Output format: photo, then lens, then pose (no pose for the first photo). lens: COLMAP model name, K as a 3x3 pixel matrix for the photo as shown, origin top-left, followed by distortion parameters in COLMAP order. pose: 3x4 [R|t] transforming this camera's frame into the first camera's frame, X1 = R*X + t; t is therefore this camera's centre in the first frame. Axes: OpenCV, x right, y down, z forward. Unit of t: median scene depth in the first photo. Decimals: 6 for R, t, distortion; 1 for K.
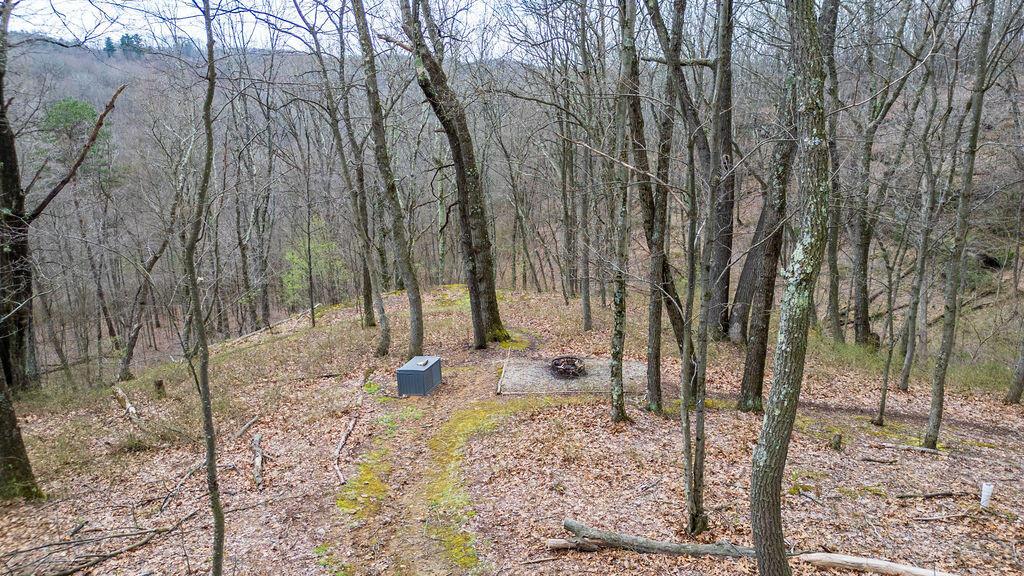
lens RADIAL K [[714.8, 0, 512.5], [0, 714.8, 286.3], [0, 0, 1]] dist [0.046157, -0.002296]
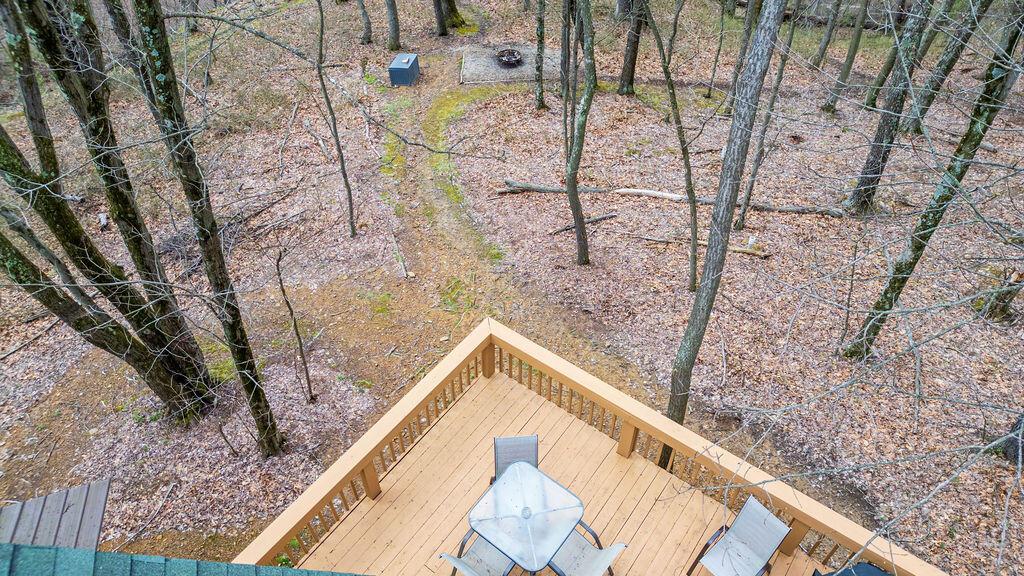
lens RADIAL K [[714.8, 0, 513.0], [0, 714.8, 287.7], [0, 0, 1]] dist [0.046157, -0.002296]
pose [[0.997184, -0.052417, 0.053631, -0.017535], [0.018152, 0.862599, 0.505562, -0.256654], [-0.072762, -0.503165, 0.861122, -0.533688]]
